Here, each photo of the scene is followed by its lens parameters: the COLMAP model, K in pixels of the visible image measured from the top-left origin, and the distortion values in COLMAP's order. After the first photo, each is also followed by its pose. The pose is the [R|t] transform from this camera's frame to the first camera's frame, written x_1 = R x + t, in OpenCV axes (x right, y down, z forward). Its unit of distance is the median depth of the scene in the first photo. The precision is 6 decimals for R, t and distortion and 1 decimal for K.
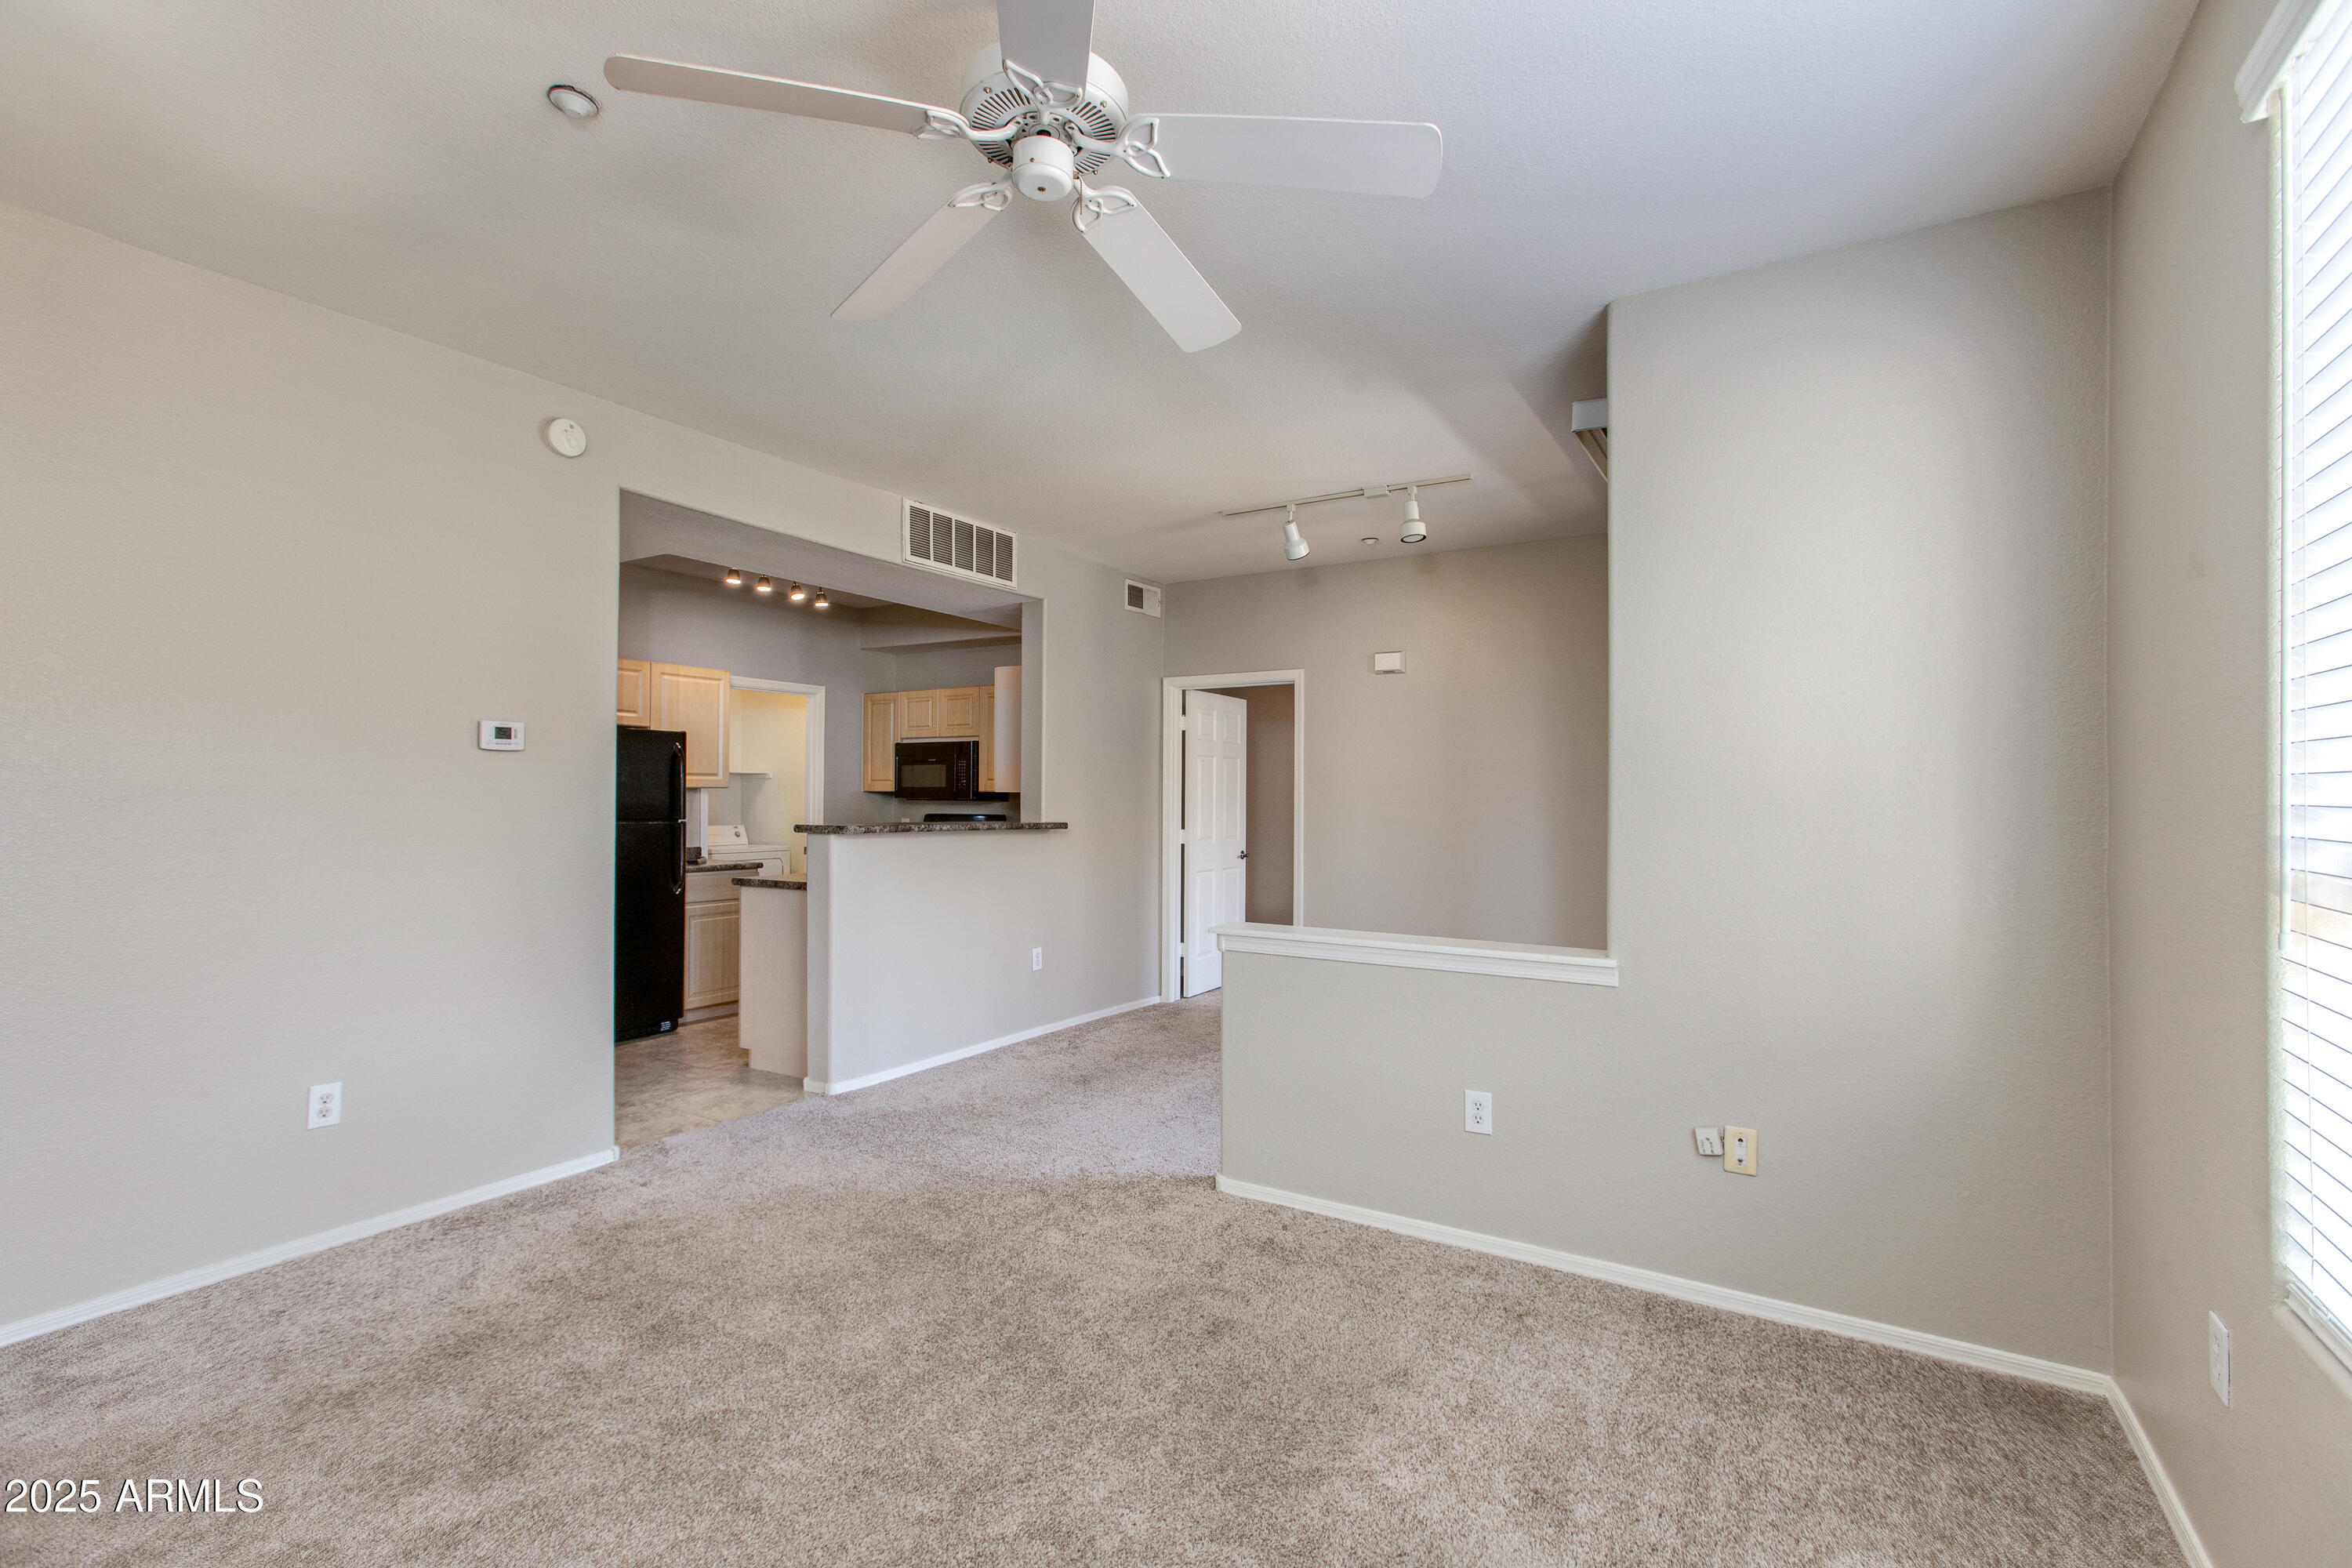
lens RADIAL K [[1064.2, 0, 1169.2], [0, 1064.2, 798.1], [0, 0, 1]] dist [-0.004969, -0.000377]
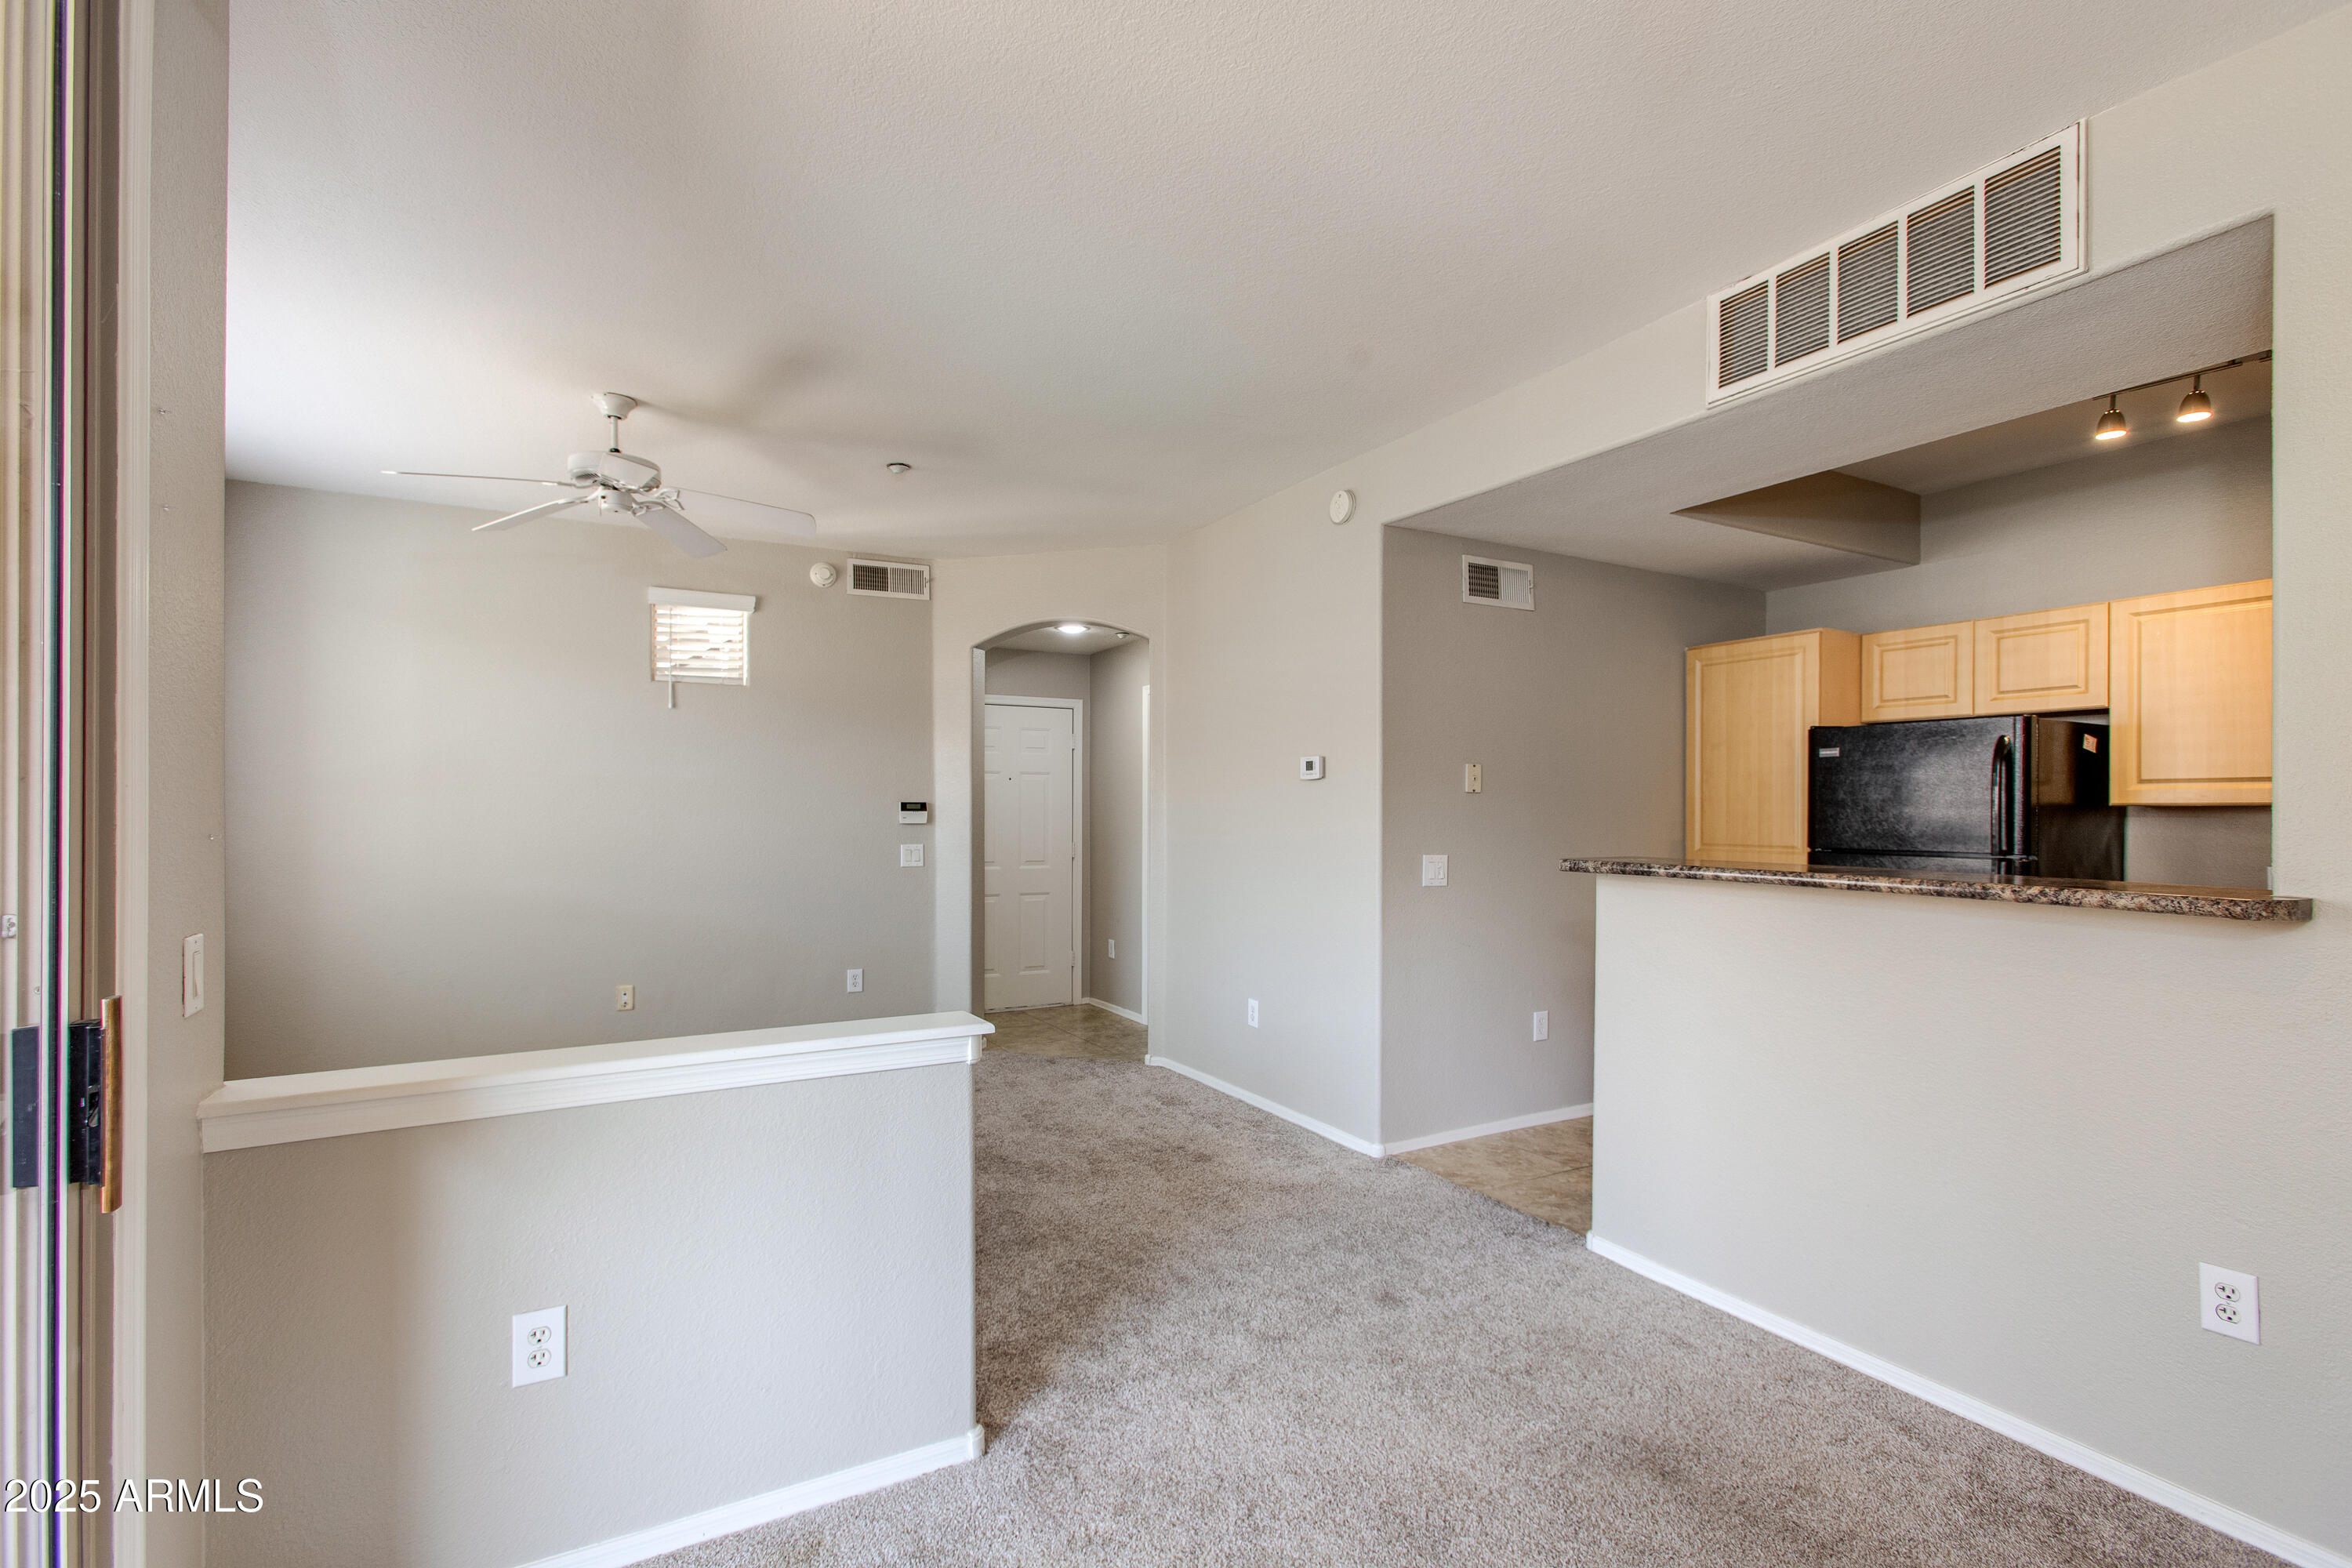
lens RADIAL K [[1064.2, 0, 1169.2], [0, 1064.2, 798.1], [0, 0, 1]] dist [-0.004969, -0.000377]
pose [[-0.496216, -0.017328, -0.868026, 0.317059], [-0.007027, 0.999848, -0.015943, -0.000167], [0.868171, -0.001812, -0.496263, 0.841230]]
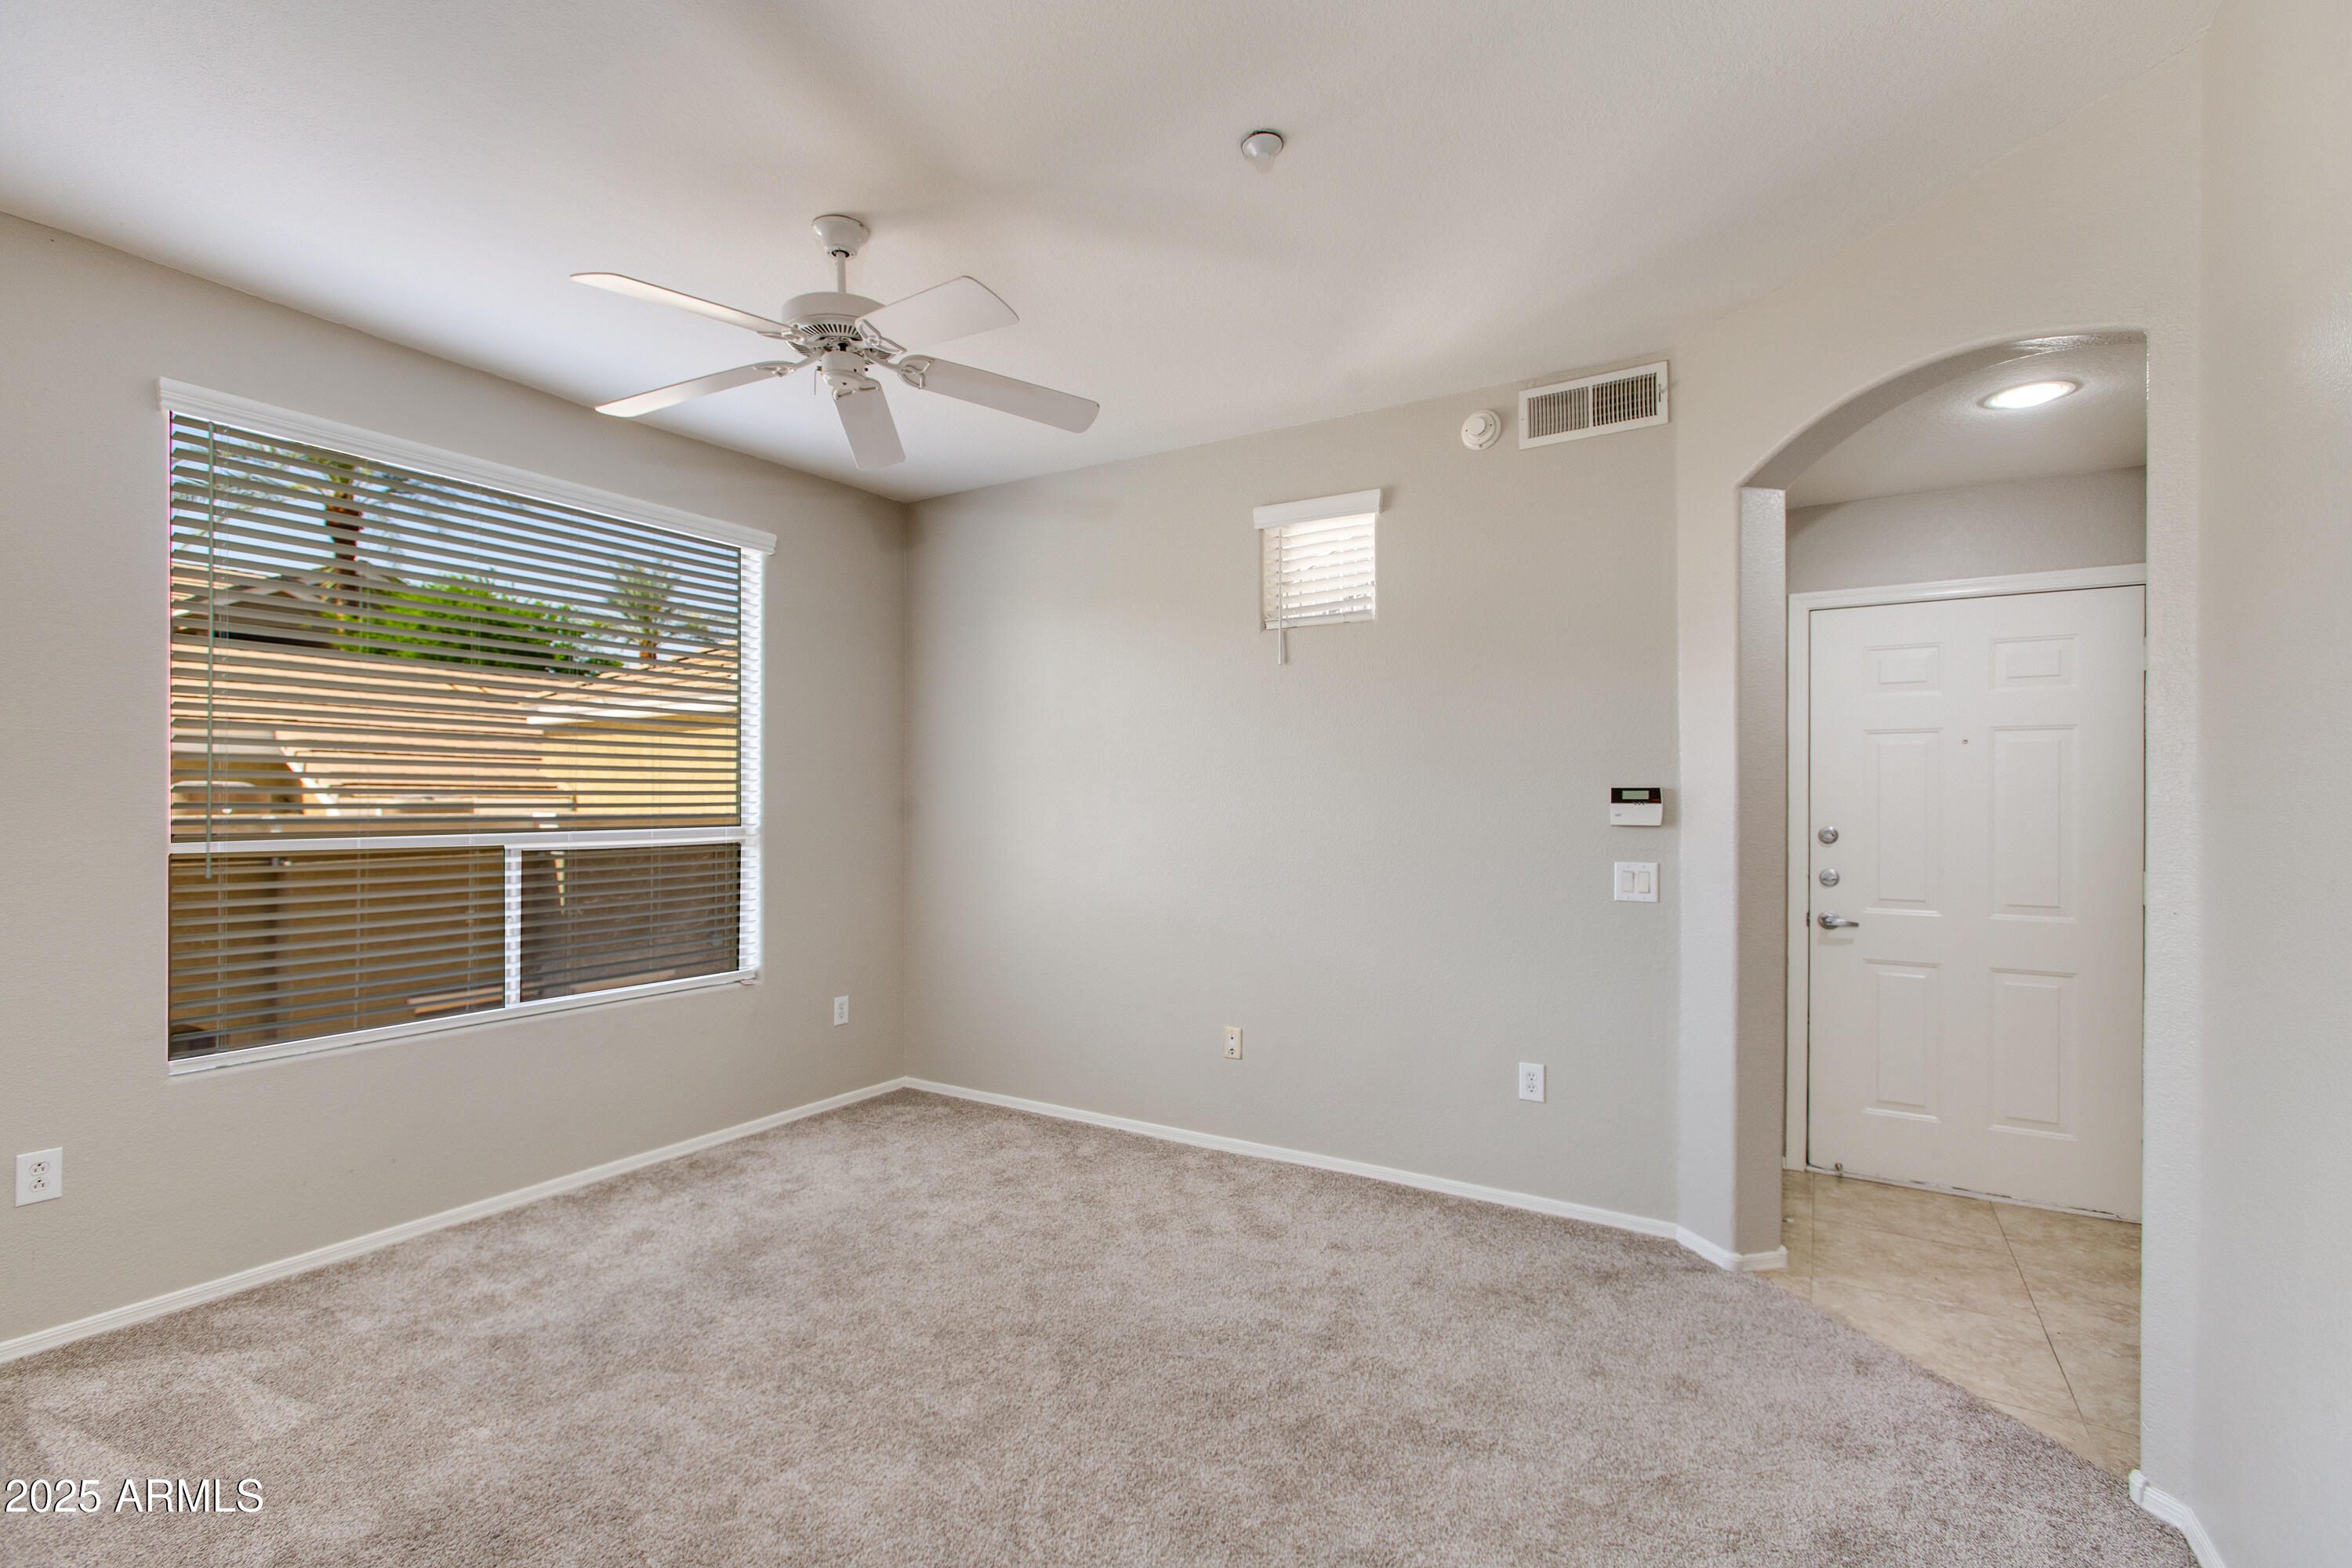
lens RADIAL K [[1064.2, 0, 1169.2], [0, 1064.2, 798.1], [0, 0, 1]] dist [-0.004969, -0.000377]
pose [[-0.999901, -0.010193, -0.009673, -0.171745], [-0.010173, 0.999946, -0.002088, -0.001394], [0.009694, -0.001990, -0.999951, 0.700428]]
